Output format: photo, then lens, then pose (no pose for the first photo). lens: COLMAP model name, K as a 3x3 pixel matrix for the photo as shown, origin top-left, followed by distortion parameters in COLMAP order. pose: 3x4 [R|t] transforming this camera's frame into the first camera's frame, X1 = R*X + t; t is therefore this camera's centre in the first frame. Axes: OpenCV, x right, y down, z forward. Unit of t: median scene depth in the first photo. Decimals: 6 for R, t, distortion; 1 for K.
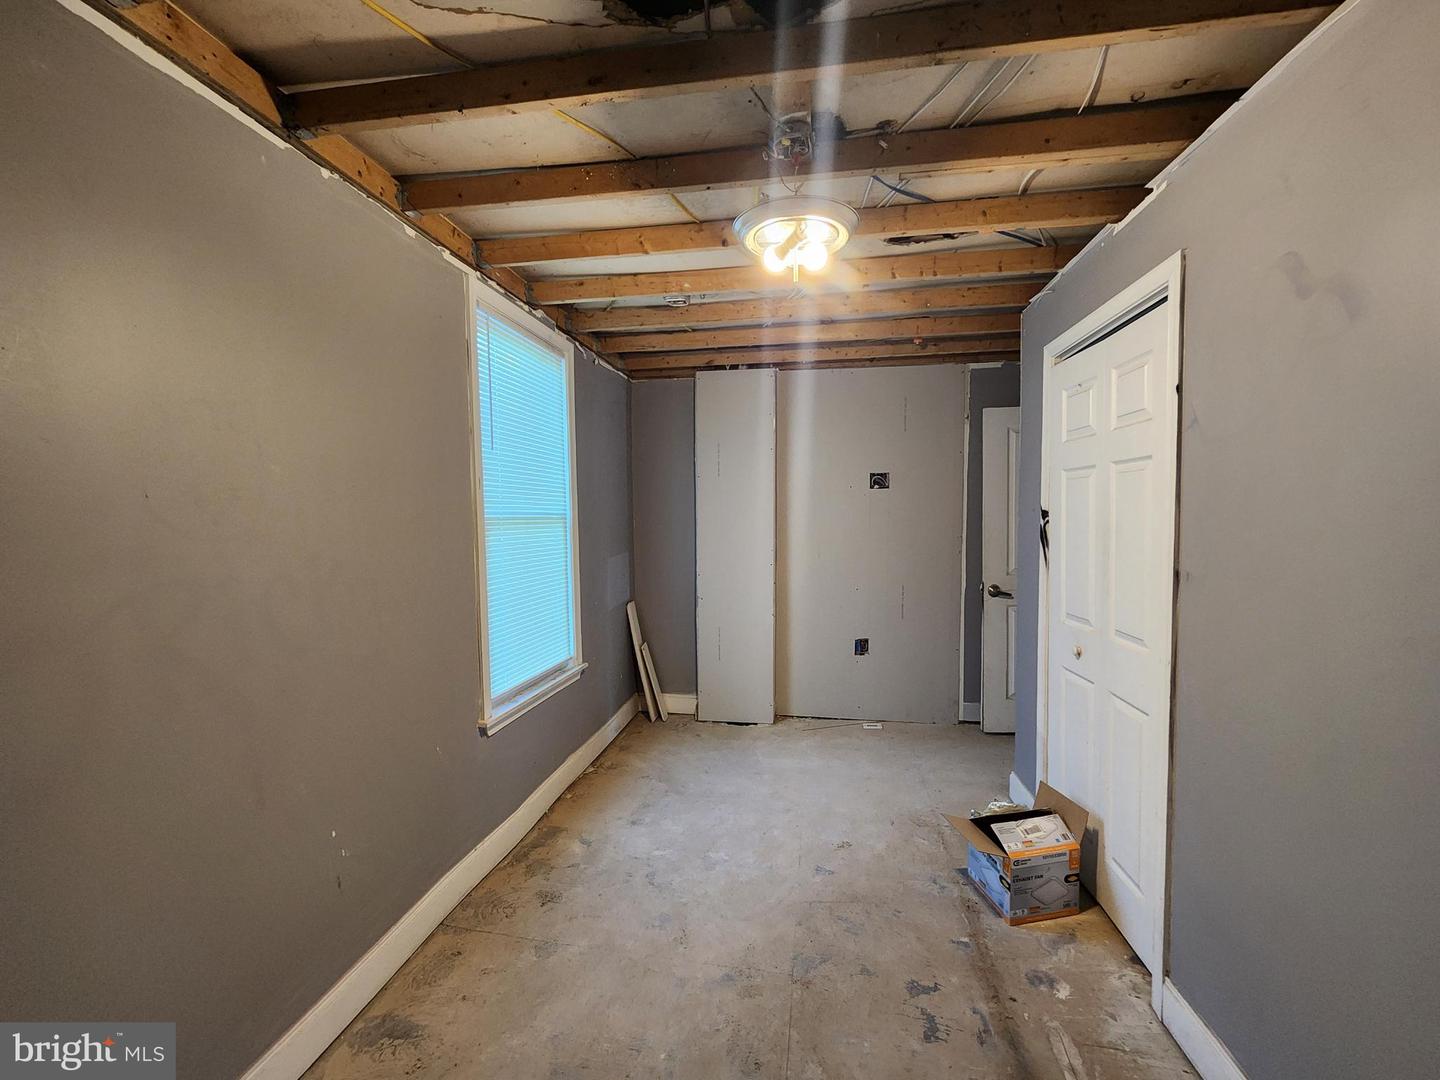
lens RADIAL K [[589.6, 0, 730.6], [0, 589.6, 541.6], [0, 0, 1]] dist [-0.001518, -0.000522]
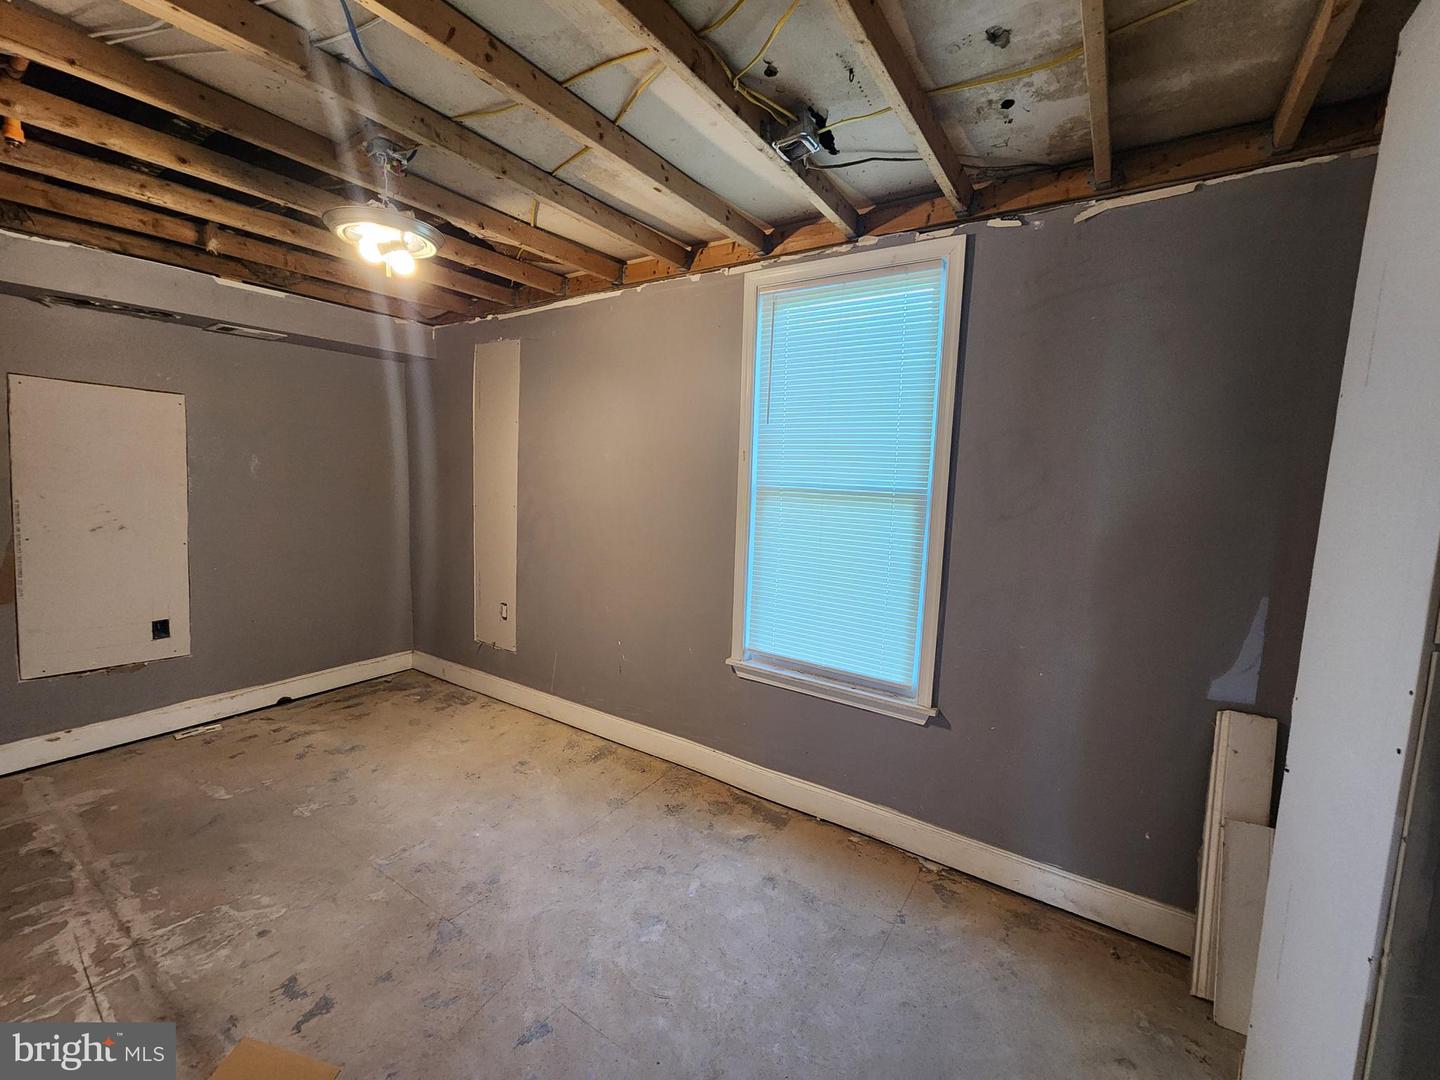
lens RADIAL K [[589.6, 0, 730.6], [0, 589.6, 541.6], [0, 0, 1]] dist [-0.001518, -0.000522]
pose [[-0.410997, 0.092712, -0.906910, 0.614196], [-0.077317, 0.987686, 0.136008, -0.084387], [0.908352, 0.126018, -0.398768, 1.399455]]
